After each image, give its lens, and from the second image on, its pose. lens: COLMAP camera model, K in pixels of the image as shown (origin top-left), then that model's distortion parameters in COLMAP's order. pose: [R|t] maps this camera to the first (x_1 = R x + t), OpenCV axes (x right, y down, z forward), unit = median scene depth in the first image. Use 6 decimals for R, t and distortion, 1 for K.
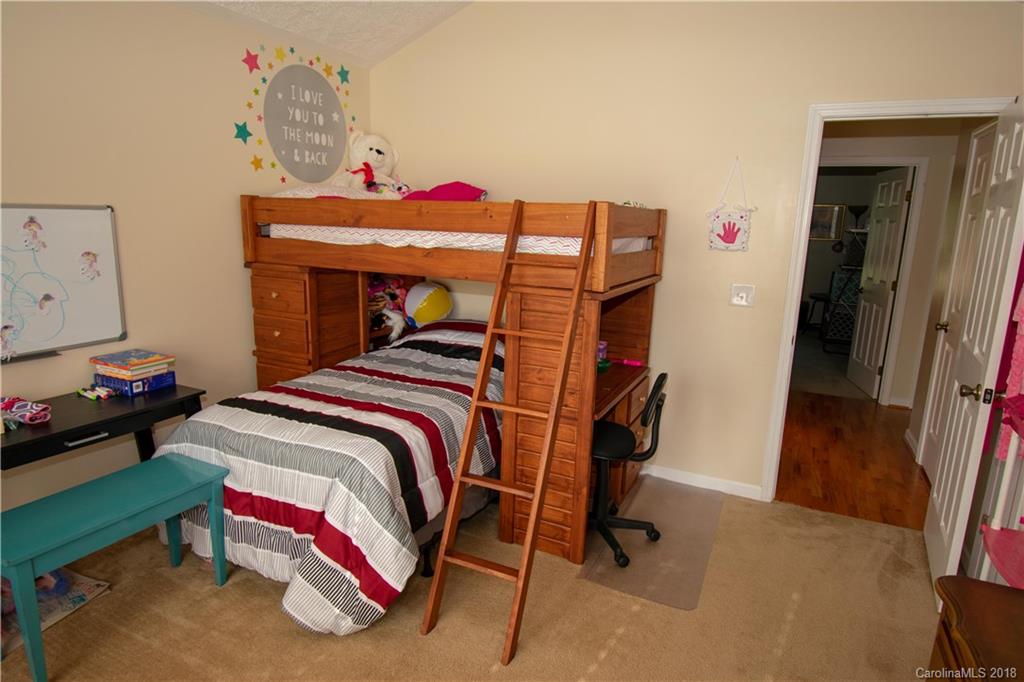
lens RADIAL K [[595.1, 0, 512.4], [0, 595.1, 341.3], [0, 0, 1]] dist [0.008013, -0.009751]
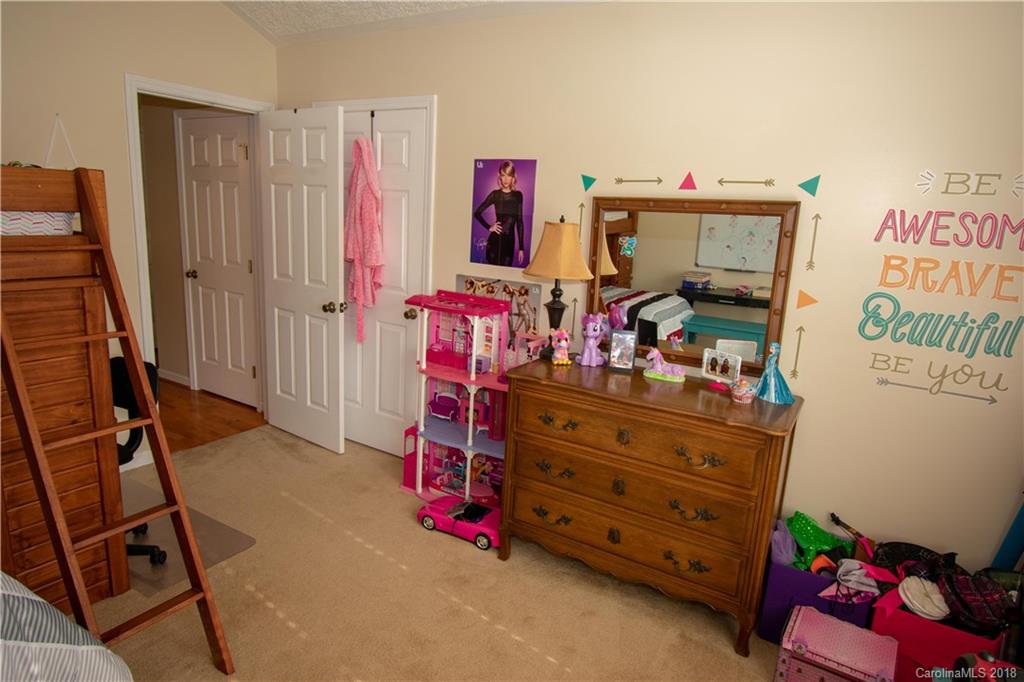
lens RADIAL K [[595.1, 0, 513.4], [0, 595.1, 339.1], [0, 0, 1]] dist [0.008013, -0.009751]
pose [[0.119252, -0.233321, 0.965060, -0.519308], [0.157651, 0.964114, 0.213611, -0.068200], [-0.980268, 0.126669, 0.151755, 0.240702]]
